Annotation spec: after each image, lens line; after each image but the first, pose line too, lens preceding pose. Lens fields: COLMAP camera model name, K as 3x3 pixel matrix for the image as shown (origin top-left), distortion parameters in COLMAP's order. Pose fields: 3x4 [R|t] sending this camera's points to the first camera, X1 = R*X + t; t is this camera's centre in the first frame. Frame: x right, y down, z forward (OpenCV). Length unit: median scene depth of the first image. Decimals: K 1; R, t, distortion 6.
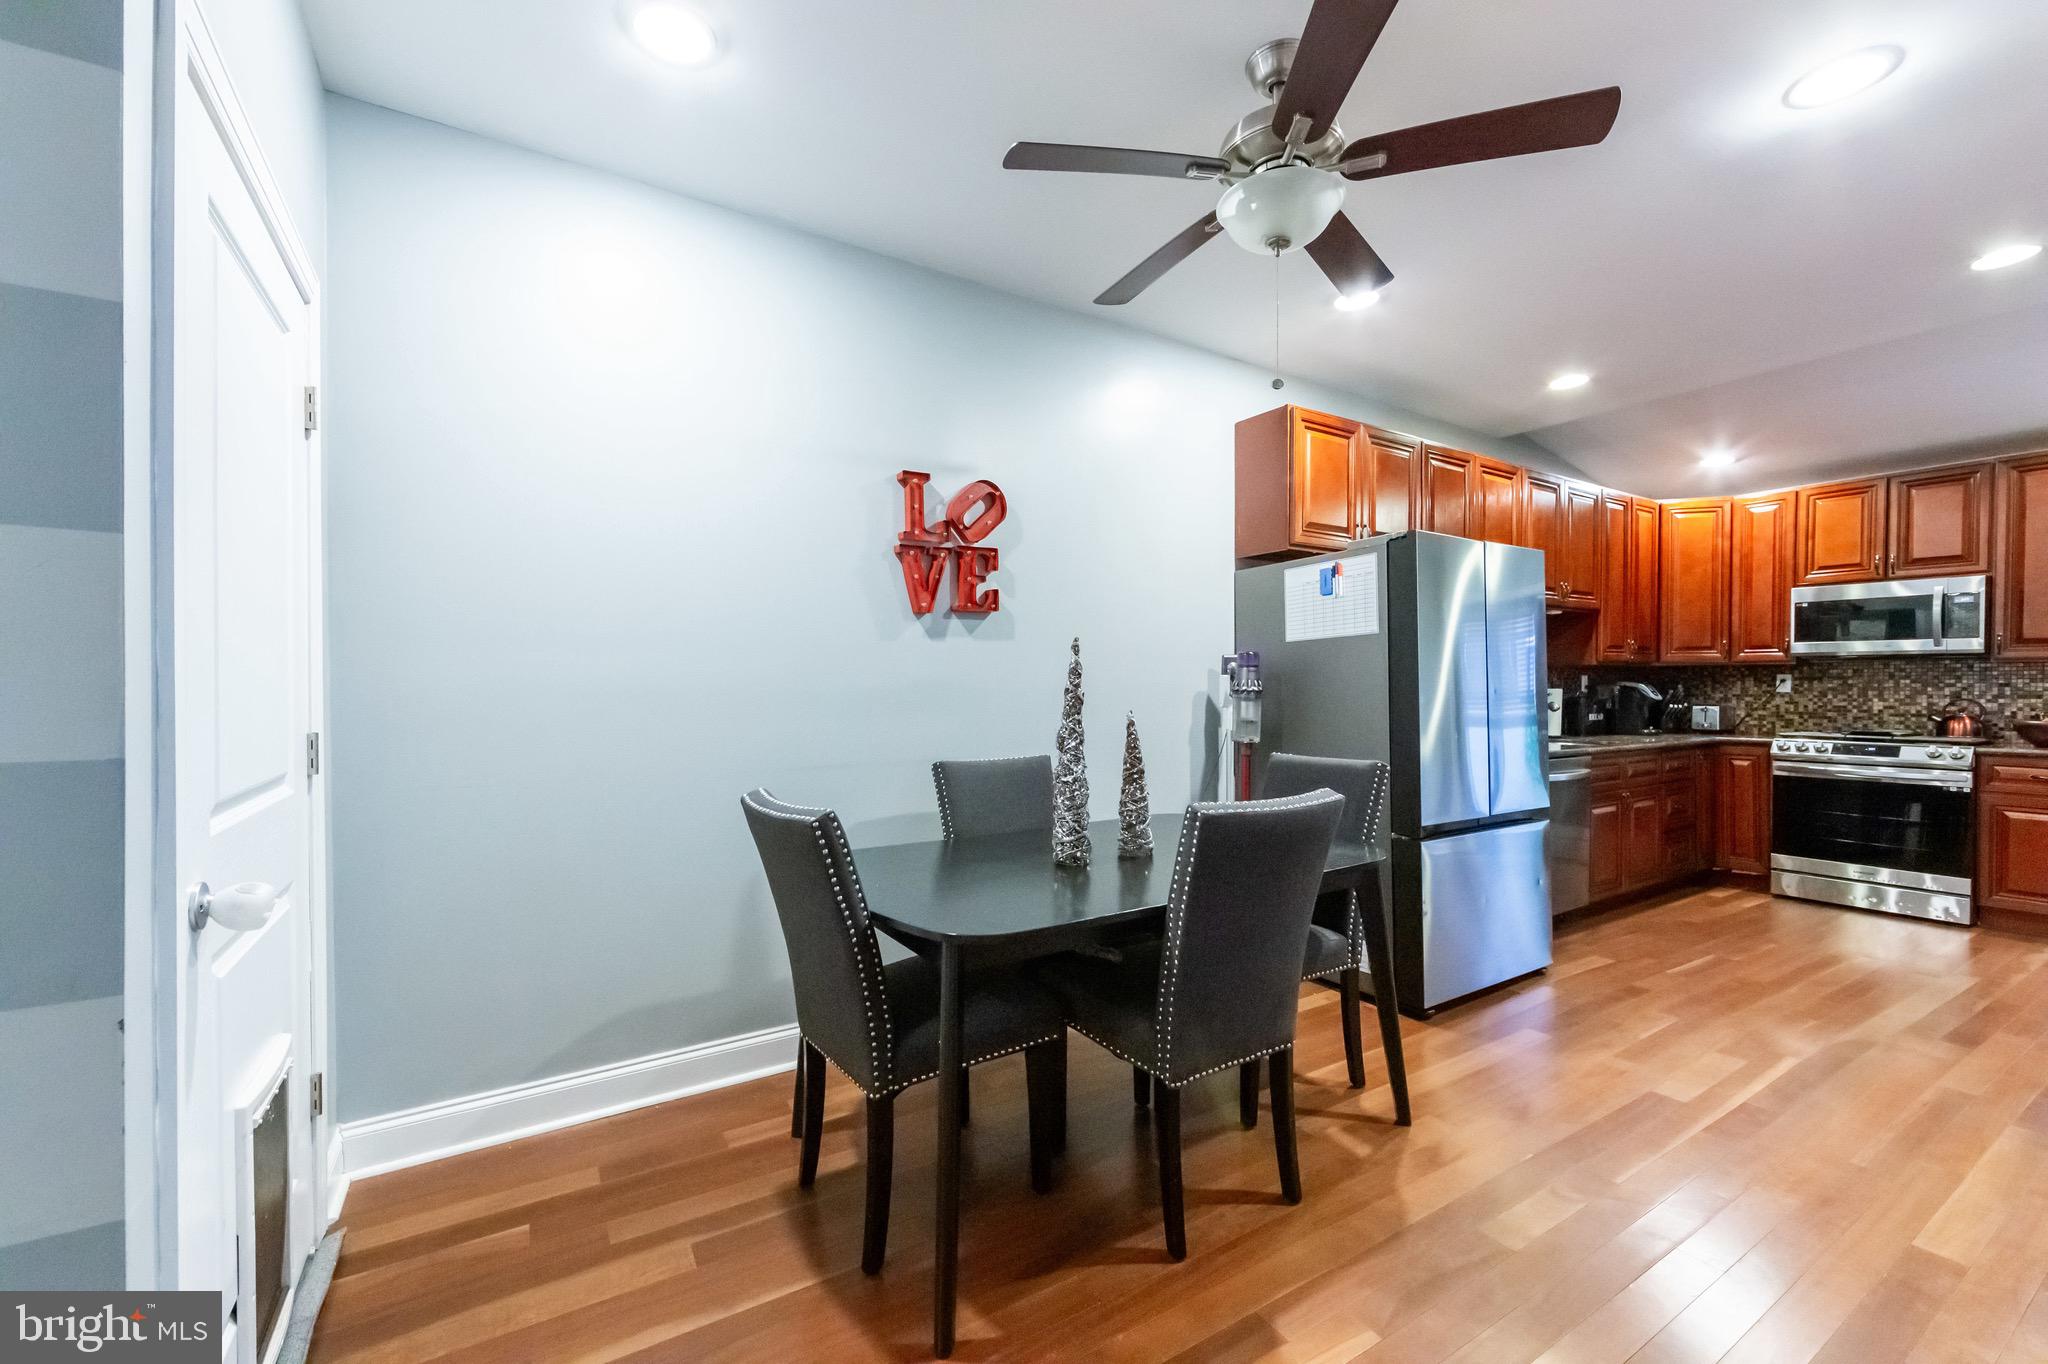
lens RADIAL K [[828.0, 0, 1015.2], [0, 828.0, 691.9], [0, 0, 1]] dist [-0.001132, -0.000065]
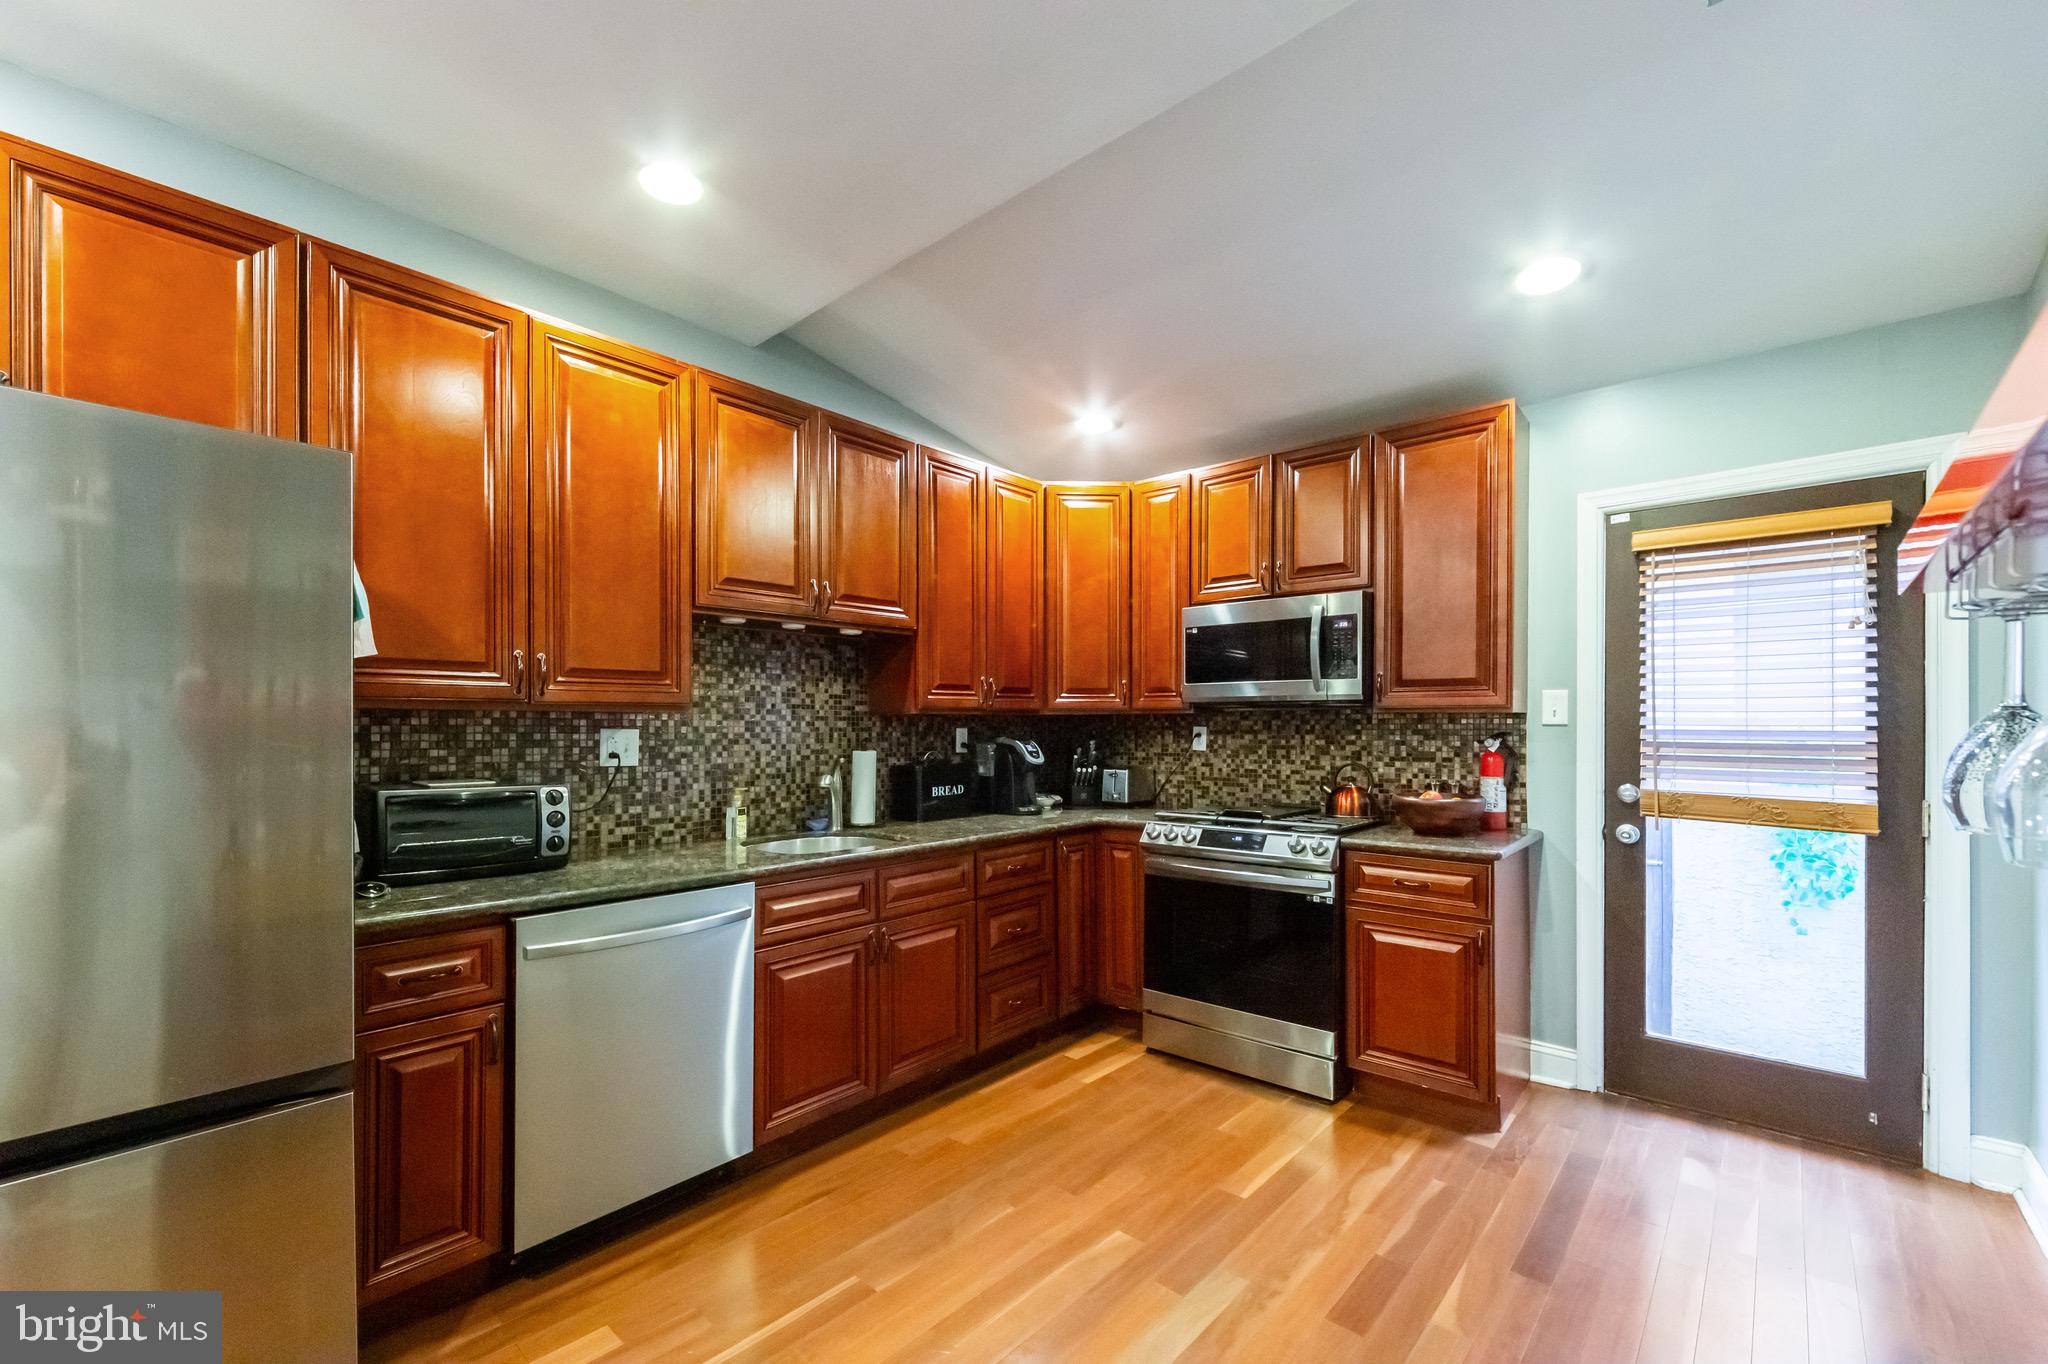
lens RADIAL K [[860.1, 0, 1021.5], [0, 860.1, 716.1], [0, 0, 1]] dist [0.010006, -0.000075]
pose [[0.957520, -0.001412, 0.288364, 0.608539], [0.007013, 0.999806, -0.018390, -0.019129], [-0.288282, 0.019631, 0.957344, 0.337989]]
